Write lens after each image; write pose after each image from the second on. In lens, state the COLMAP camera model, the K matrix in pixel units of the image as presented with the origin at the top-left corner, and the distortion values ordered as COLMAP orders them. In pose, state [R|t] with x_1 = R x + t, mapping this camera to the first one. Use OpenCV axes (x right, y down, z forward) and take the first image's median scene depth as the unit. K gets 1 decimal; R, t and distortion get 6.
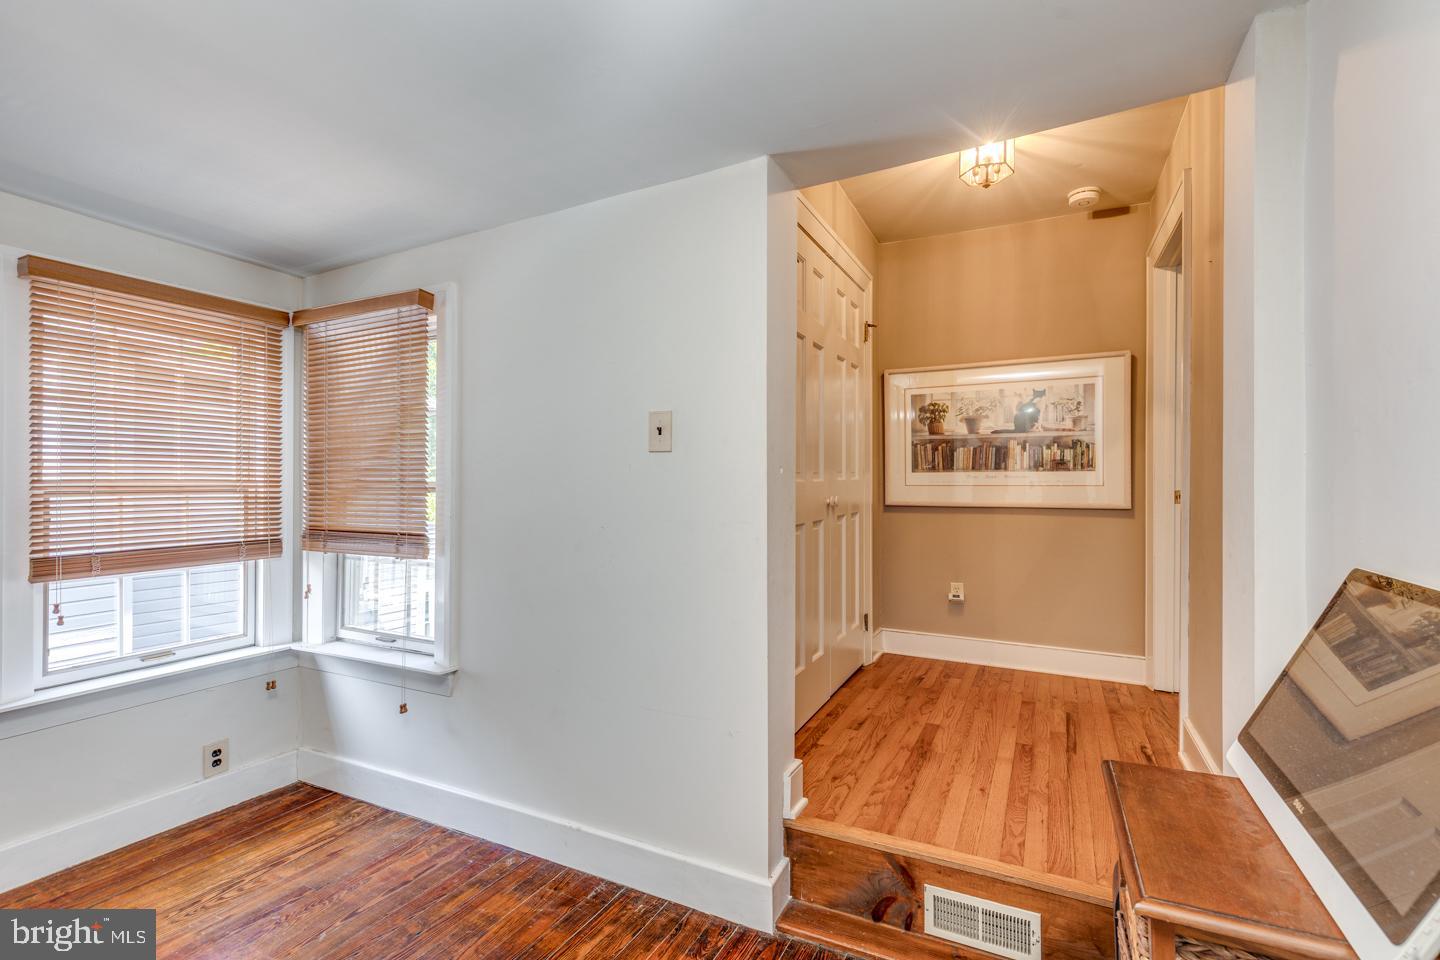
lens RADIAL K [[647.5, 0, 722.2], [0, 647.5, 481.5], [0, 0, 1]] dist [0.006519, -0.001863]
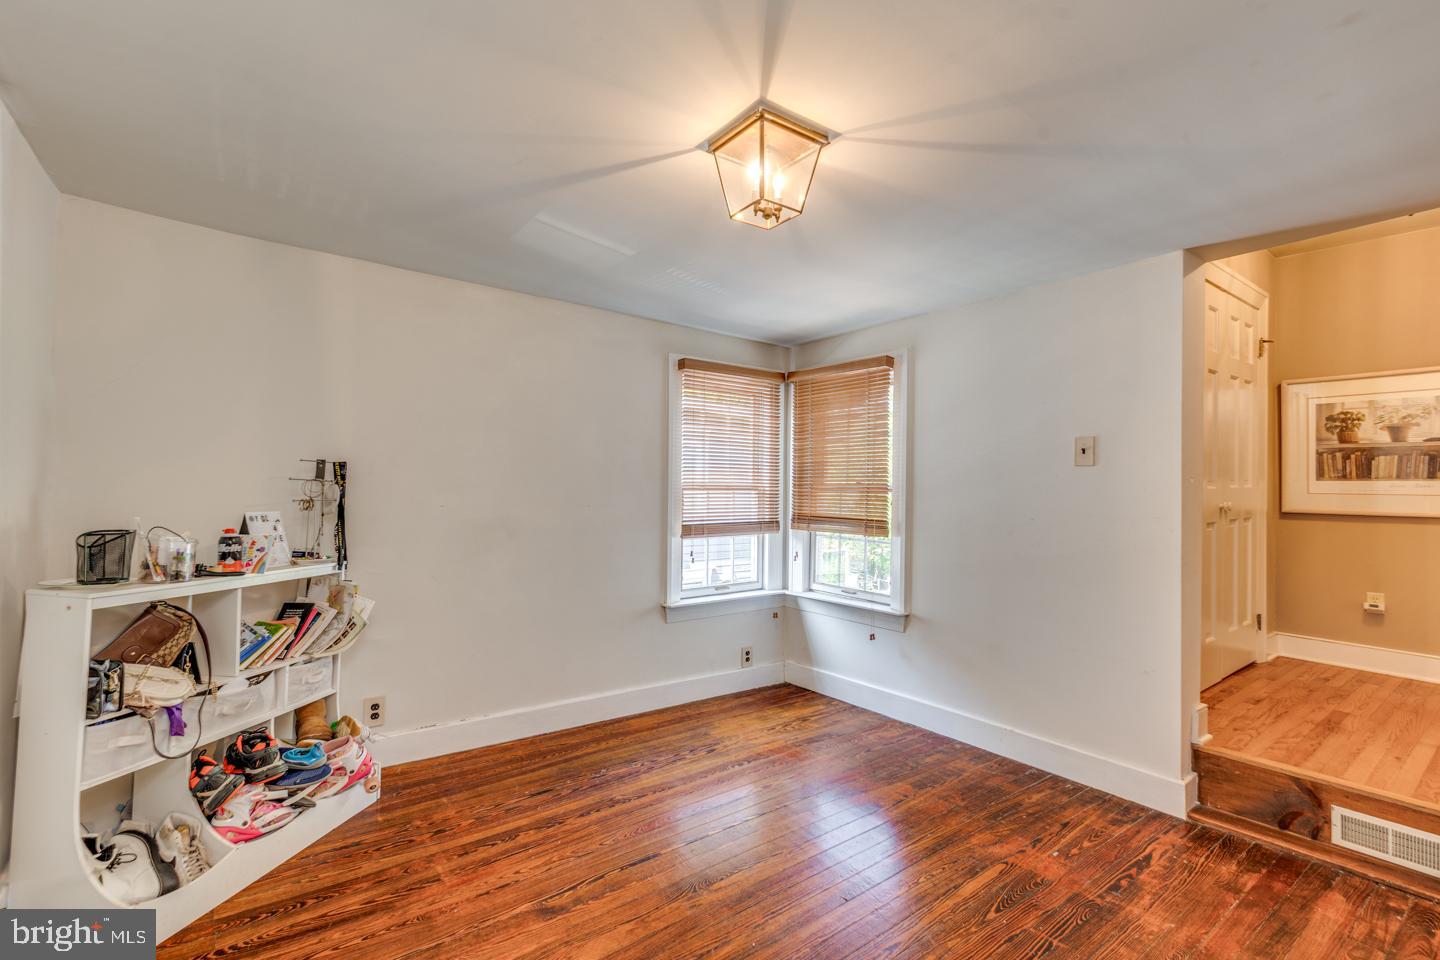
lens RADIAL K [[647.5, 0, 719.8], [0, 647.5, 479.6], [0, 0, 1]] dist [0.006519, -0.001863]
pose [[0.899871, 0.008233, -0.436078, -0.149286], [-0.011310, 0.999926, -0.004460, -0.000857], [0.436009, 0.008946, 0.899898, -0.465953]]
